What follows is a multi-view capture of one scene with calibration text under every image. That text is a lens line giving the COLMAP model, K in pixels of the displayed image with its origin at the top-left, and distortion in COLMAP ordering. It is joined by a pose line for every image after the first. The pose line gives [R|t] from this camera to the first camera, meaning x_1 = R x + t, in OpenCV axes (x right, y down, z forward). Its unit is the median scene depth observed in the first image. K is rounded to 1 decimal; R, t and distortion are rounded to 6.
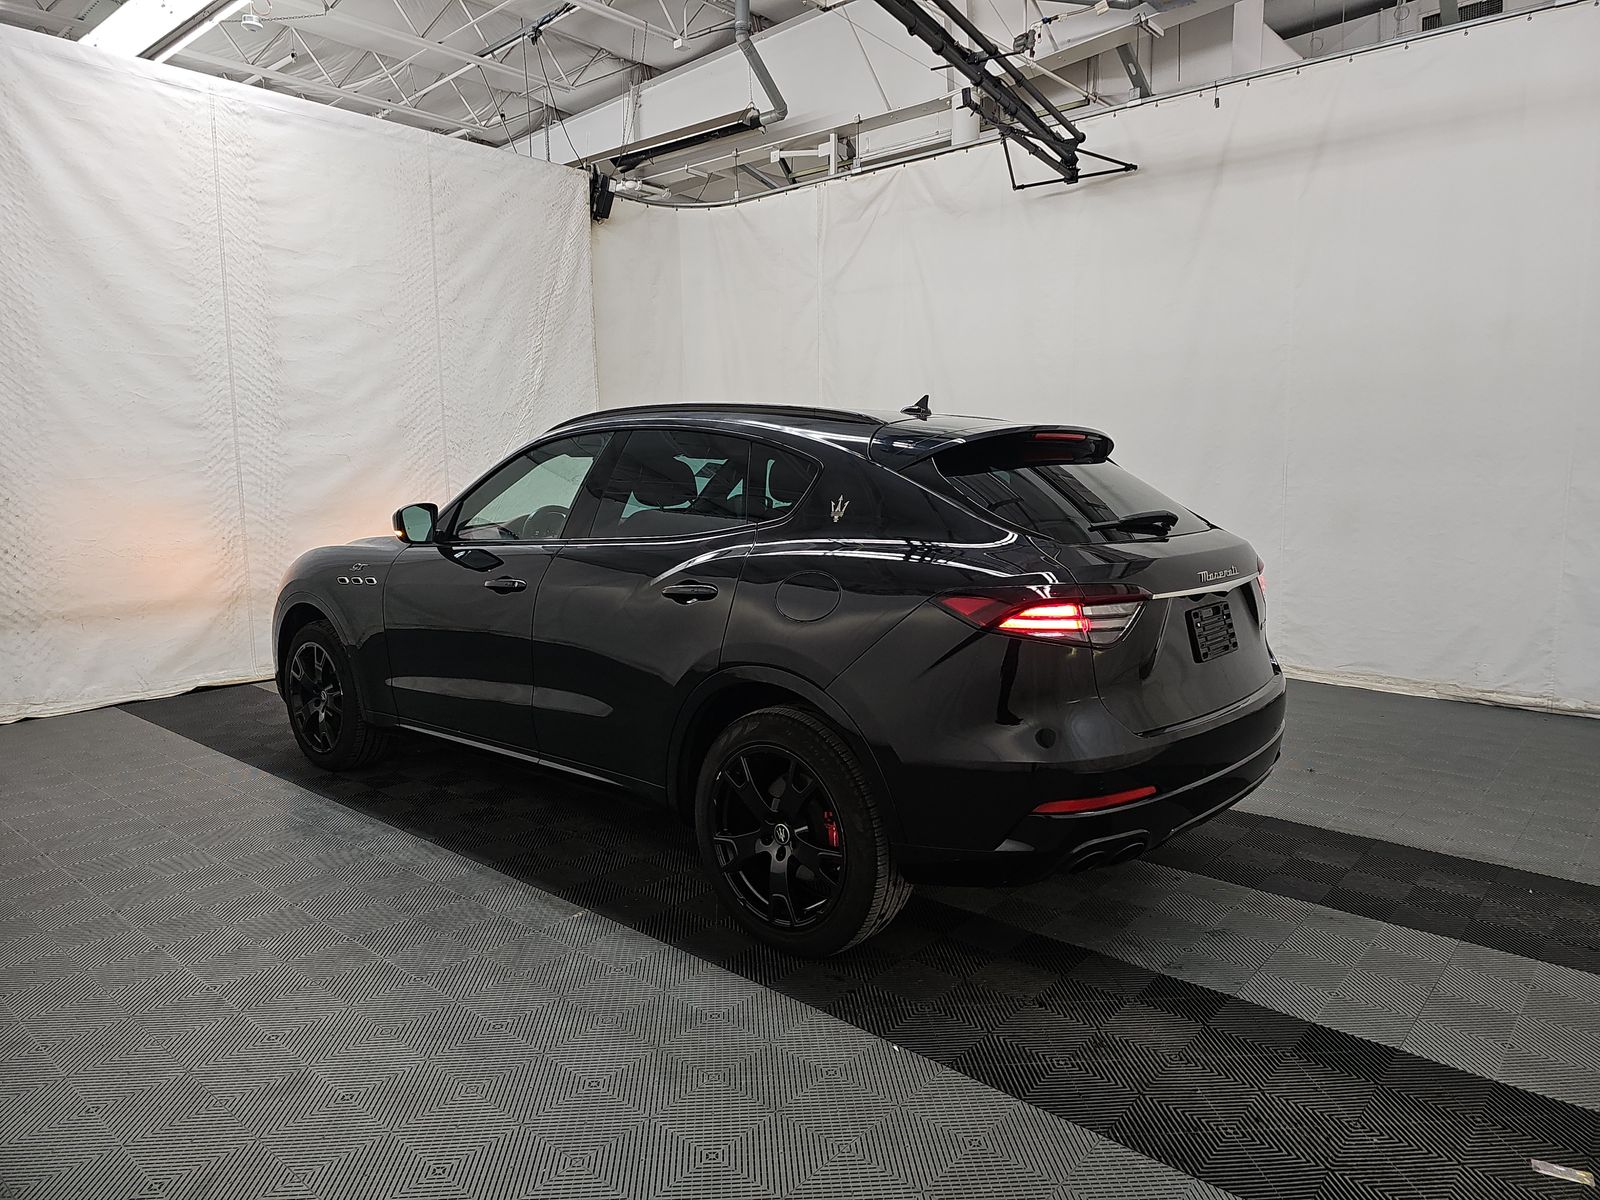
lens RADIAL K [[1039.0, 0, 798.6], [0, 1039.0, 604.9], [0, 0, 1]] dist [0.021953, -0.026119]
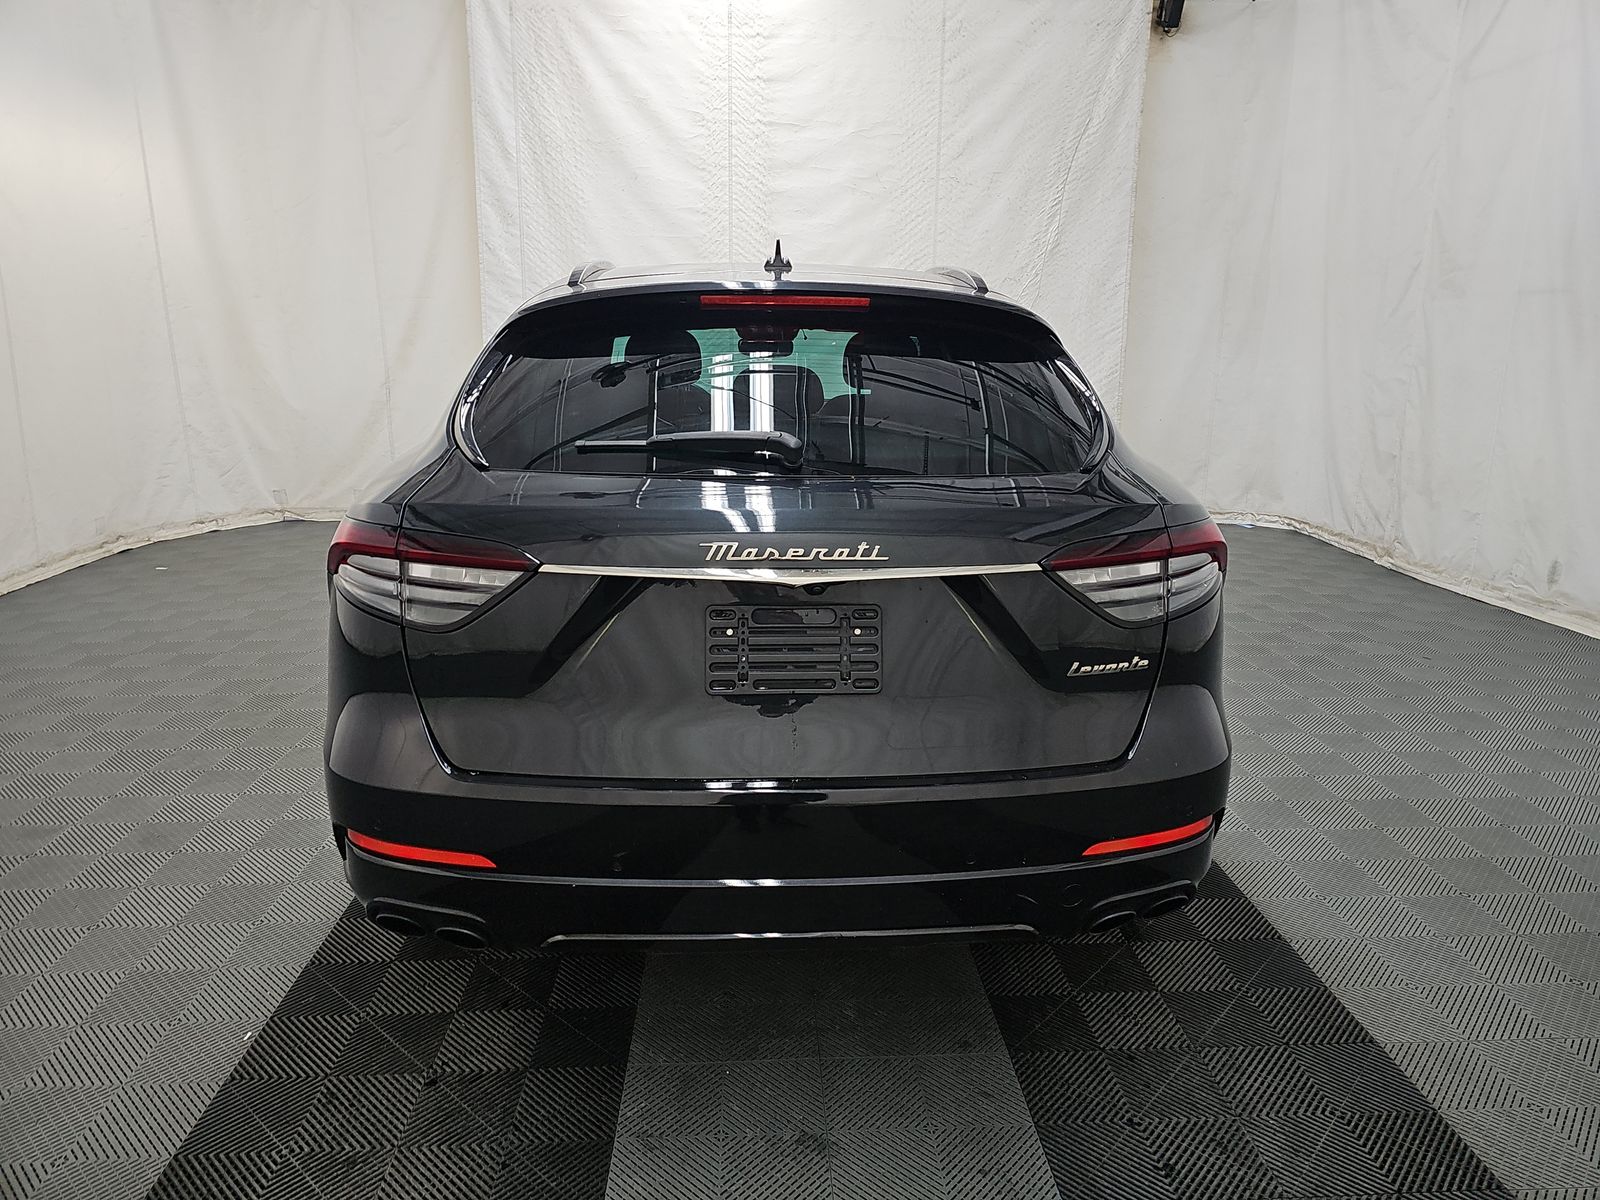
lens RADIAL K [[1039.0, 0, 822.2], [0, 1039.0, 605.8], [0, 0, 1]] dist [0.021953, -0.026119]
pose [[0.700387, 0.187153, -0.688790, 0.347239], [-0.103033, 0.981414, 0.161896, -0.040181], [0.706288, -0.042422, 0.706652, 0.270215]]
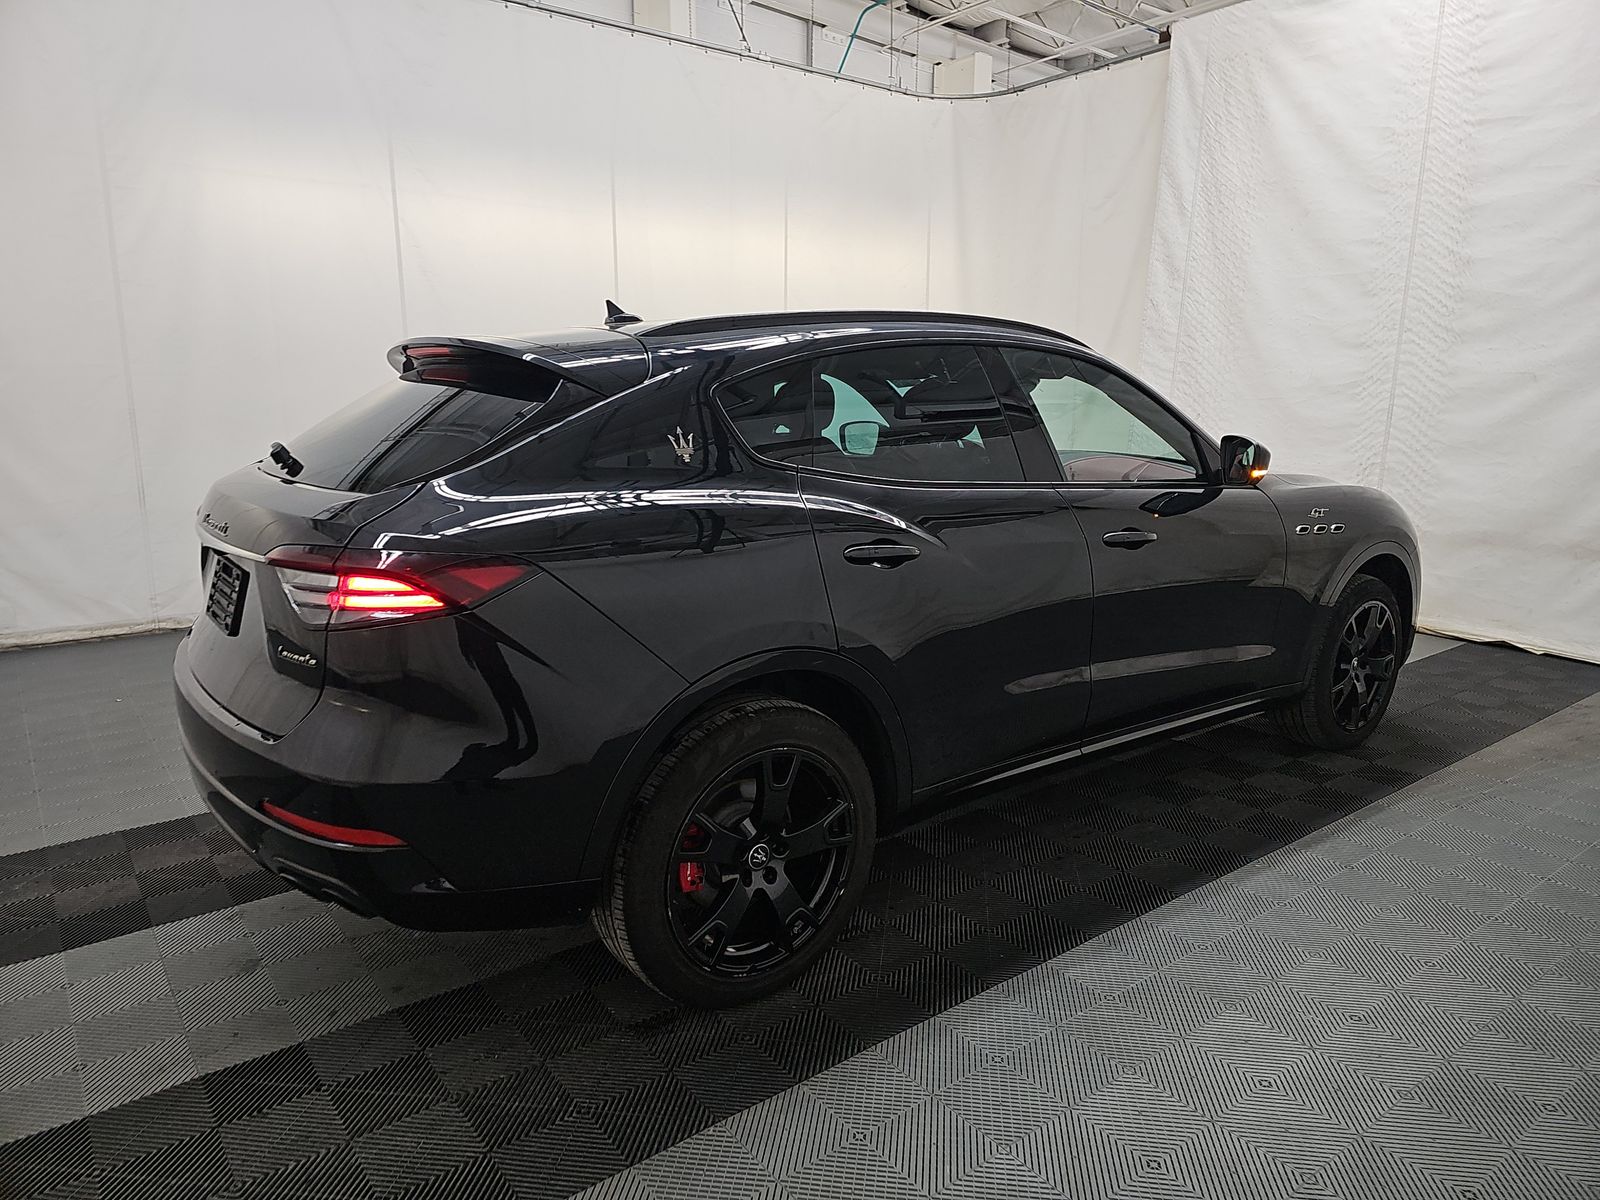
lens RADIAL K [[1039.0, 0, 800.8], [0, 1039.0, 594.7], [0, 0, 1]] dist [0.021953, -0.026119]
pose [[-0.194319, 0.191655, -0.962033, 0.472119], [-0.130900, 0.966890, 0.219063, -0.089385], [0.972165, 0.168498, -0.162798, 0.671743]]
